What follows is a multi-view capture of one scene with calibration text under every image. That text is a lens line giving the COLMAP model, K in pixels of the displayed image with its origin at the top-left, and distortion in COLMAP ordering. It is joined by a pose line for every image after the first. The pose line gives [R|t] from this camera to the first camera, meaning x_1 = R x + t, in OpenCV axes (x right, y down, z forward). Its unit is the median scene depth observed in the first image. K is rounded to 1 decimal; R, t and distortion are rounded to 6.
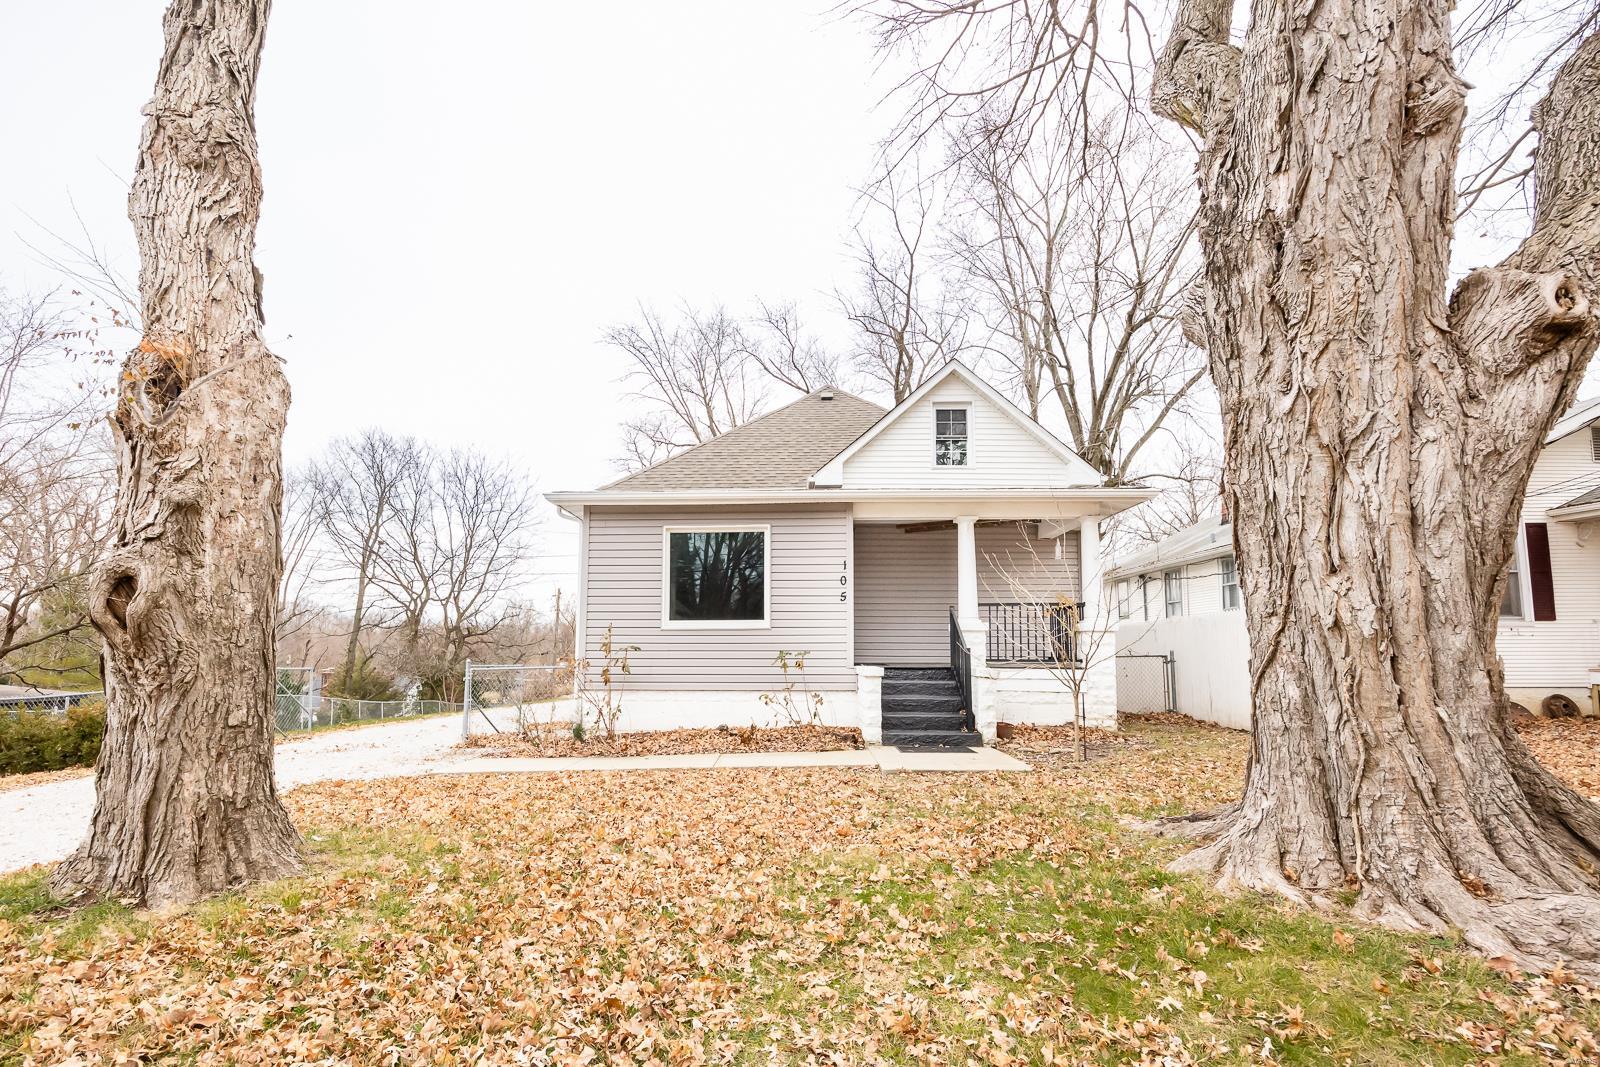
lens RADIAL K [[735.2, 0, 765.2], [0, 735.2, 598.5], [0, 0, 1]] dist [0.004269, 0.001239]
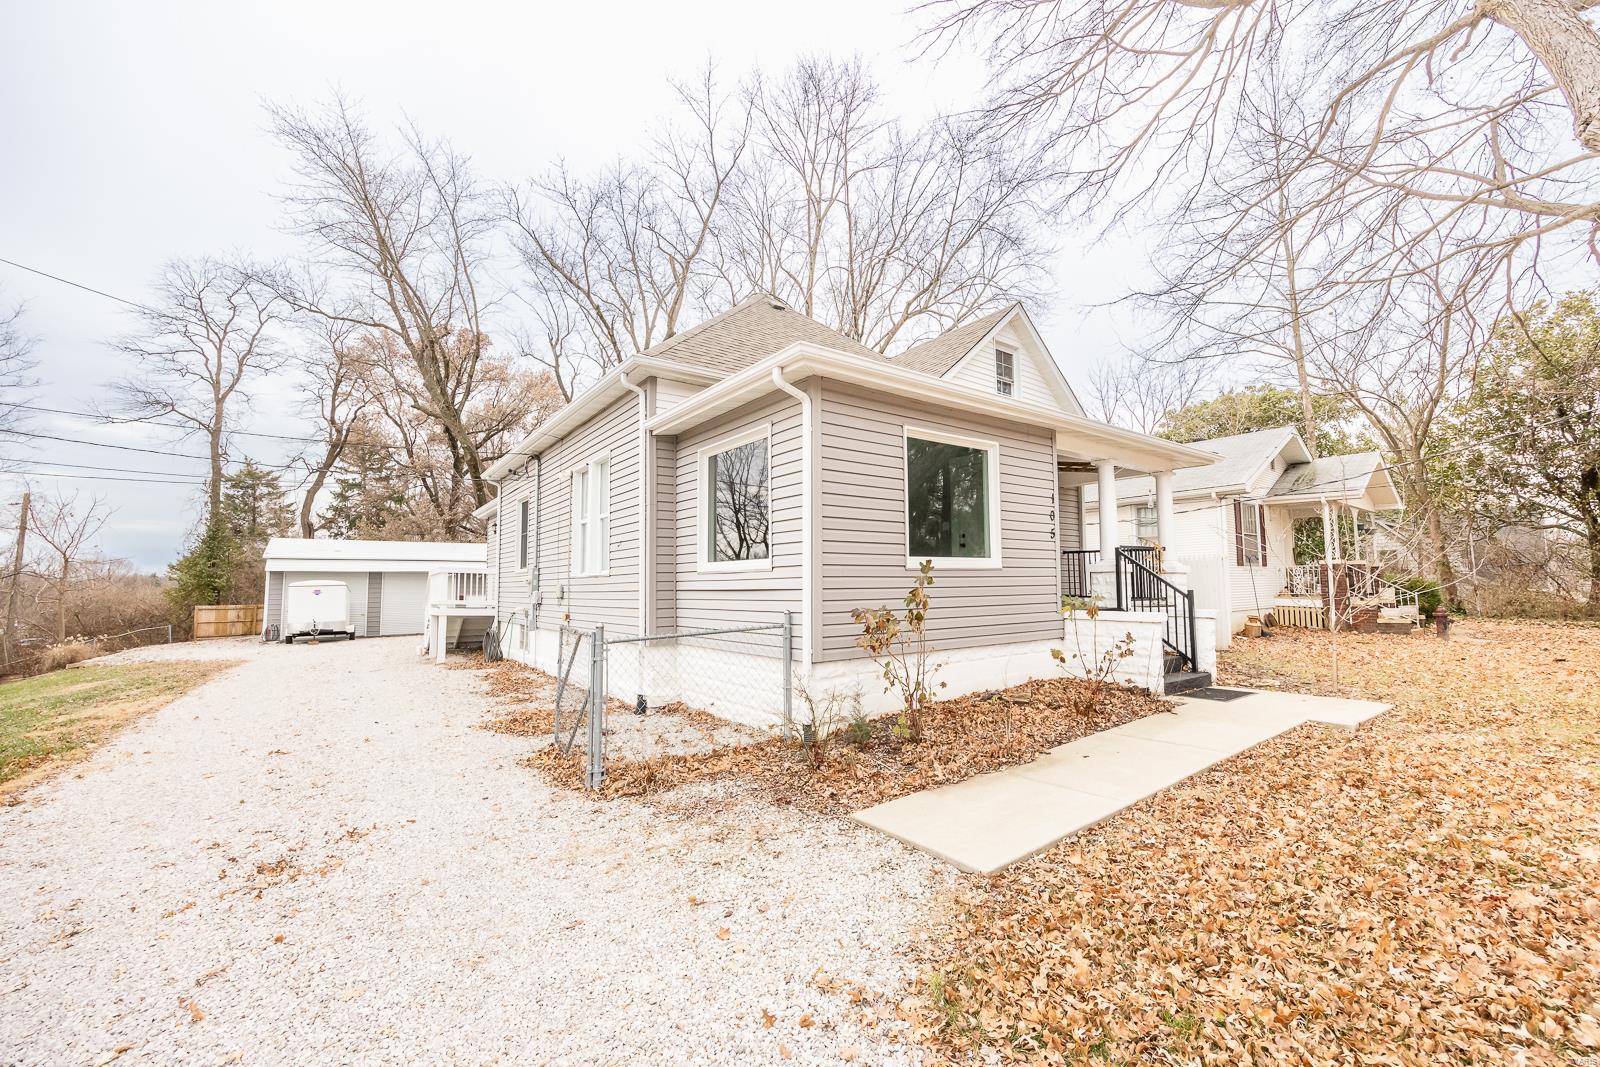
lens RADIAL K [[672.7, 0, 848.5], [0, 672.7, 537.5], [0, 0, 1]] dist [0.003814, -0.000520]
pose [[0.763106, 0.039657, 0.645055, -0.416988], [-0.039703, 0.999107, -0.014453, 0.016446], [-0.645052, -0.014581, 0.763999, 0.362926]]
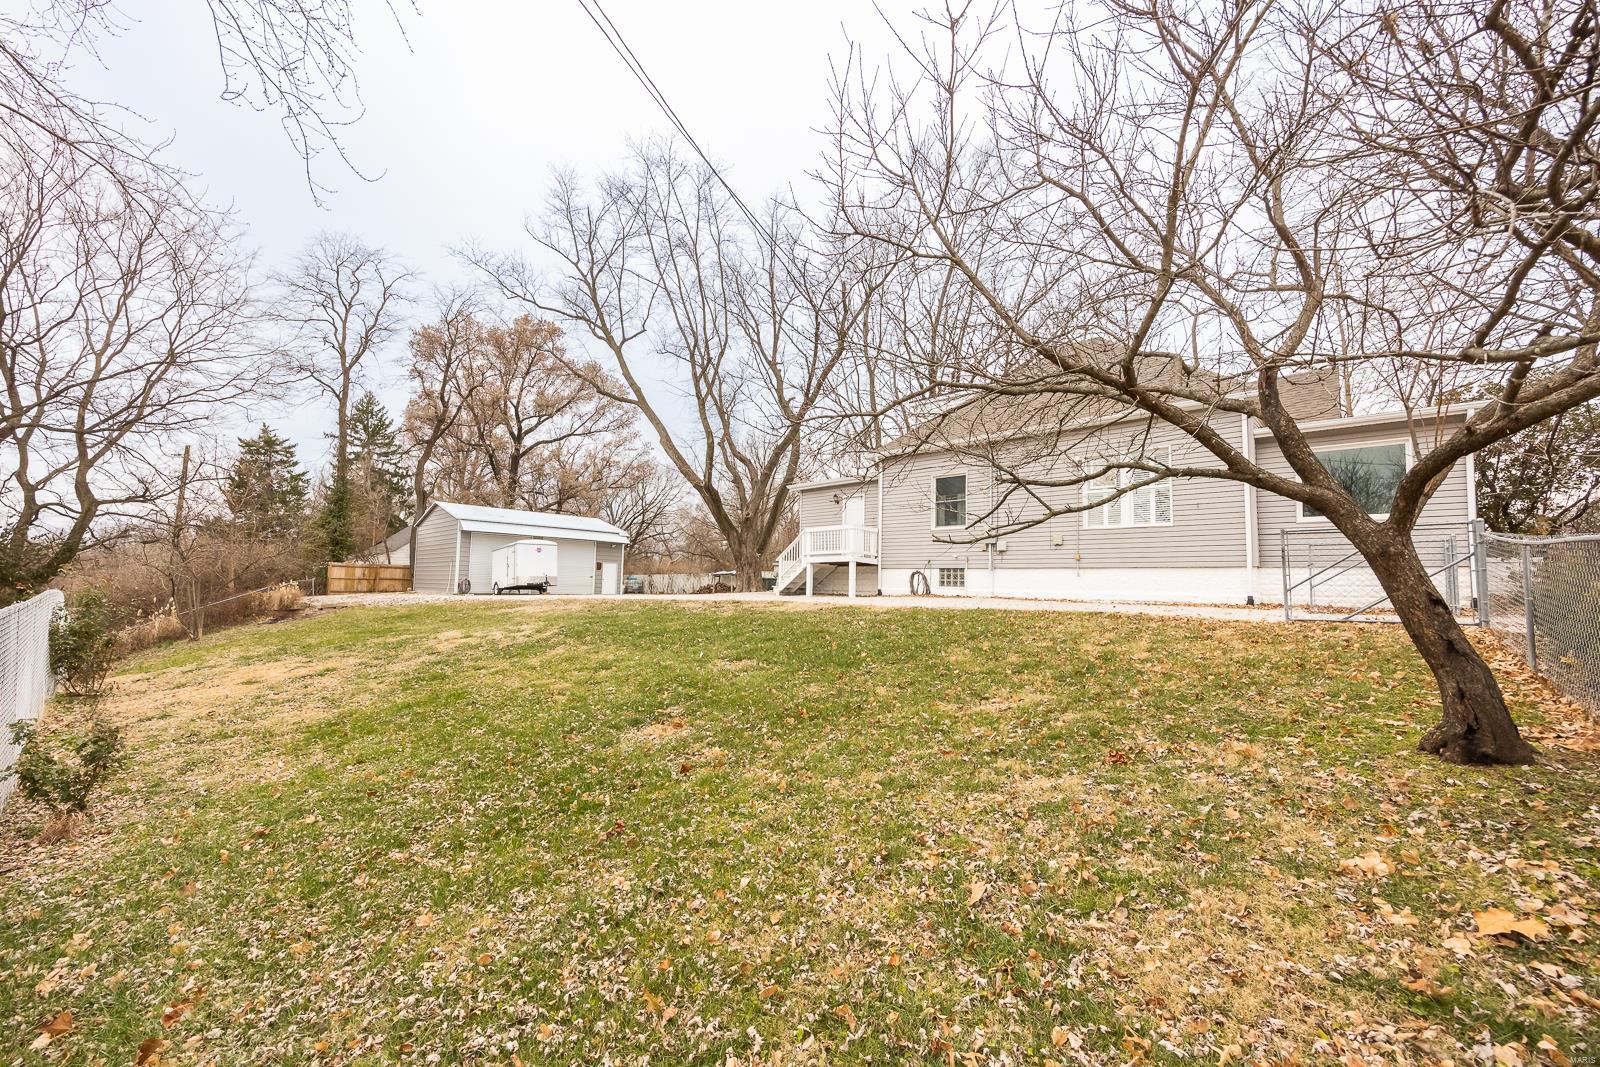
lens RADIAL K [[612.4, 0, 804.0], [0, 612.4, 542.1], [0, 0, 1]] dist [-0.006700, 0.000006]
pose [[0.646970, 0.070970, 0.759205, -1.180310], [-0.083286, 0.996279, -0.022158, 0.137371], [-0.757953, -0.048896, 0.650474, 0.824318]]
